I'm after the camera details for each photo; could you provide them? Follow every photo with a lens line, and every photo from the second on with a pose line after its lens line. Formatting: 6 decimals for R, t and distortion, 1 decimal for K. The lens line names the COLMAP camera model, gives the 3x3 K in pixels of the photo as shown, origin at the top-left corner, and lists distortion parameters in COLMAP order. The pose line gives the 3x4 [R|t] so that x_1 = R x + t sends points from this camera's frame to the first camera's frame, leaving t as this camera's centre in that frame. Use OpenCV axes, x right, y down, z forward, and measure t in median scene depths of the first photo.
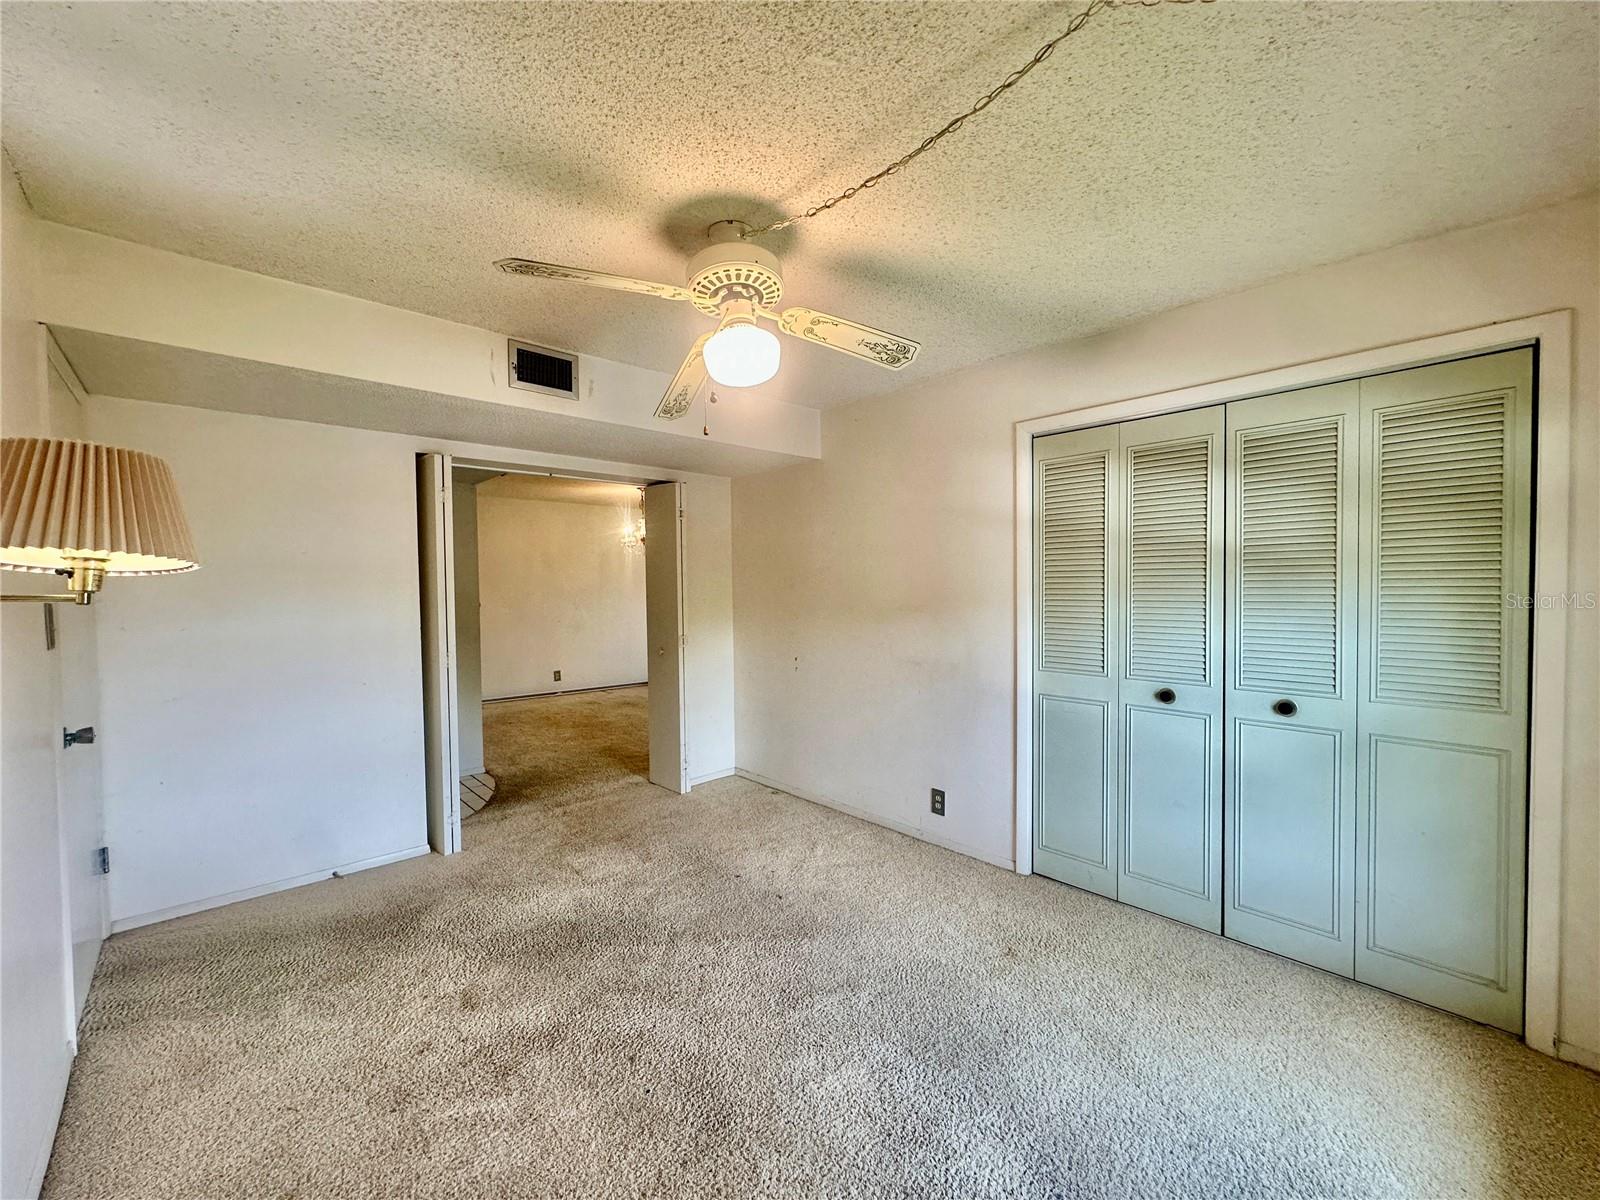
lens RADIAL K [[639.5, 0, 799.6], [0, 639.5, 600.5], [0, 0, 1]] dist [-0.003674, 0.001250]
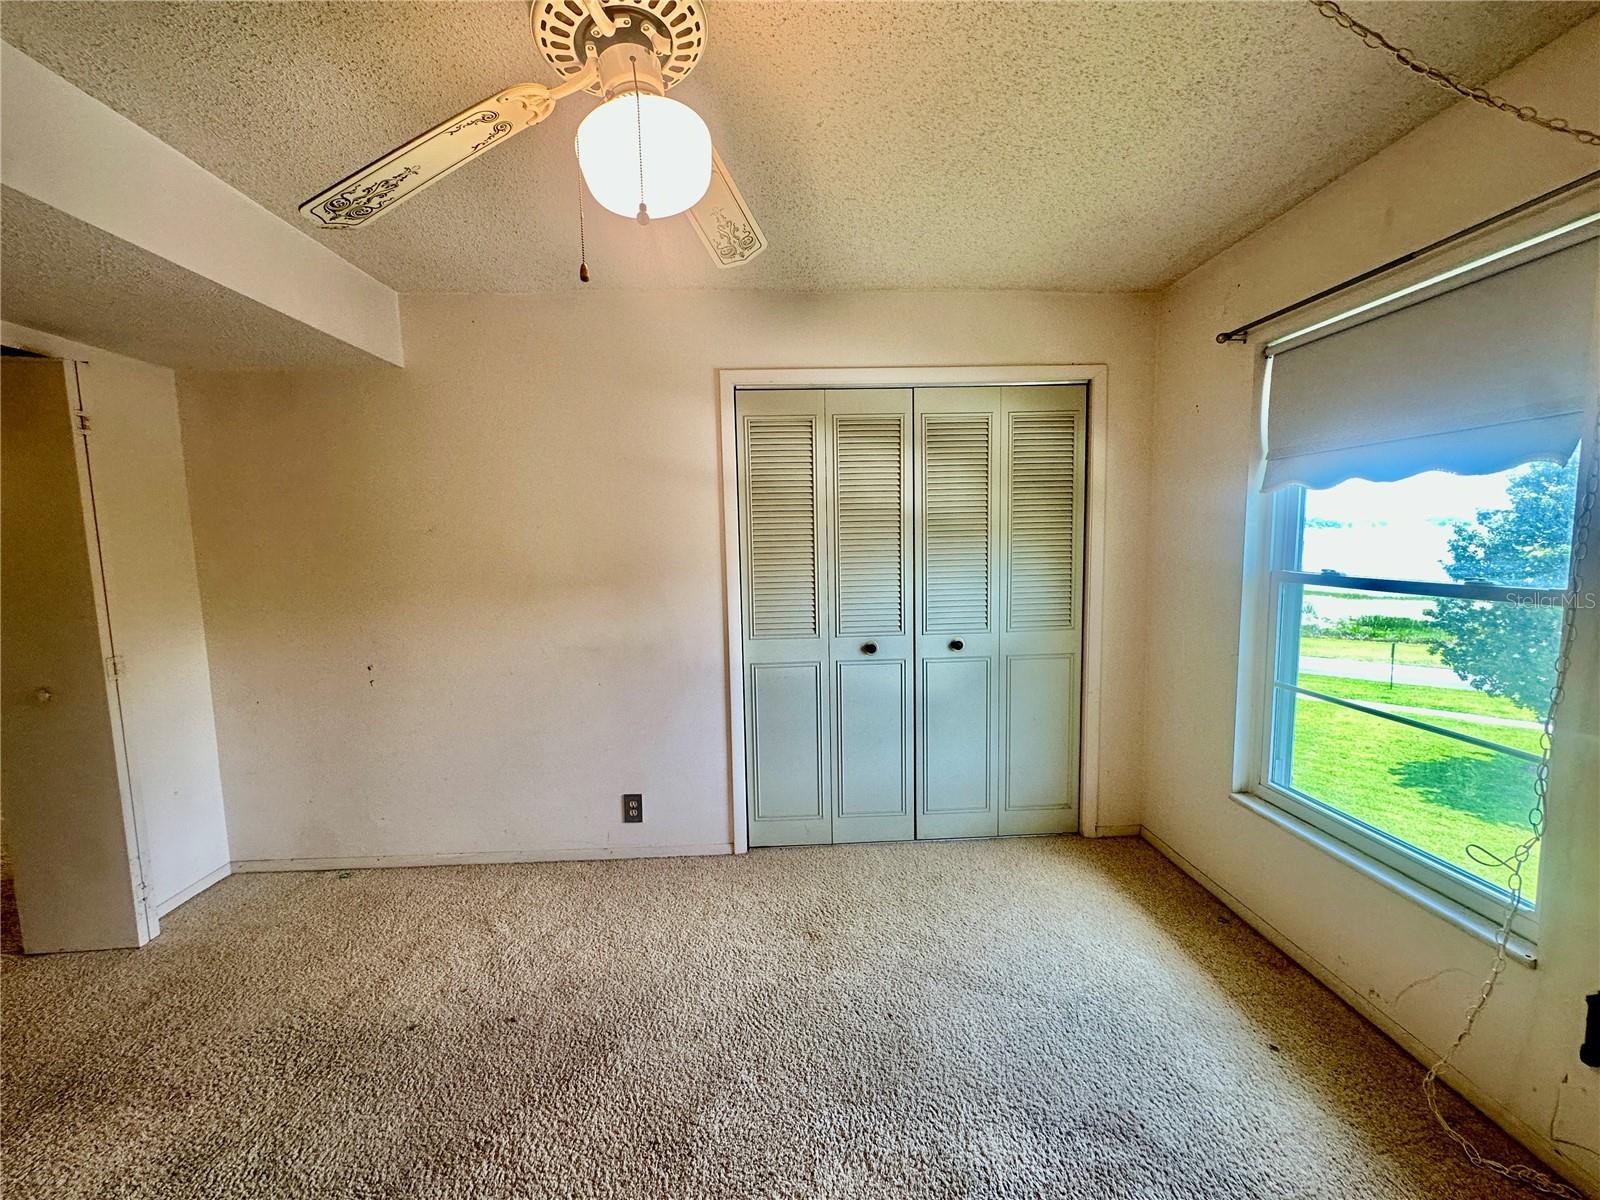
lens RADIAL K [[639.5, 0, 799.6], [0, 639.5, 600.5], [0, 0, 1]] dist [-0.003674, 0.001250]
pose [[0.652148, -0.076174, 0.754255, -0.305503], [0.035225, 0.996909, 0.070224, -0.013706], [-0.757273, -0.019227, 0.652815, 0.337337]]
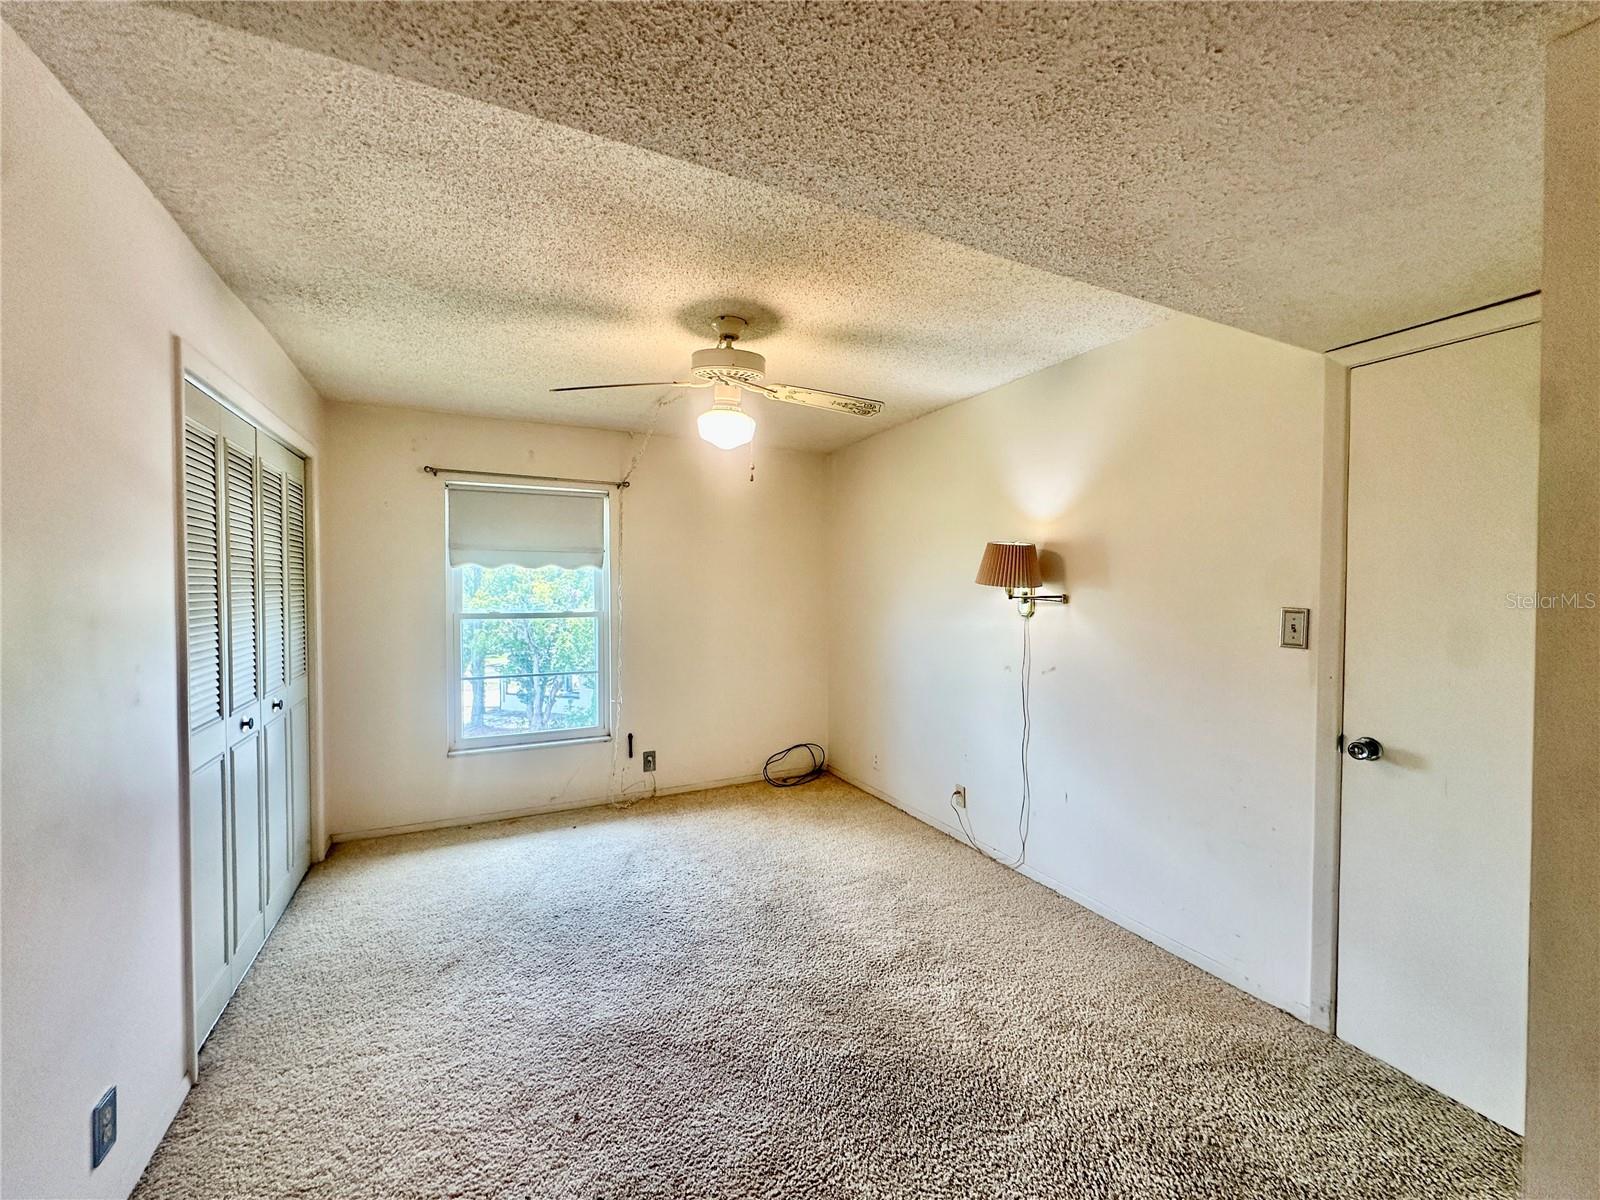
lens RADIAL K [[639.5, 0, 799.6], [0, 639.5, 600.5], [0, 0, 1]] dist [-0.003674, 0.001250]
pose [[-0.961037, 0.002944, 0.276403, -0.403361], [0.016090, 0.998844, 0.045306, -0.053634], [-0.275950, 0.047988, -0.959973, 1.508119]]
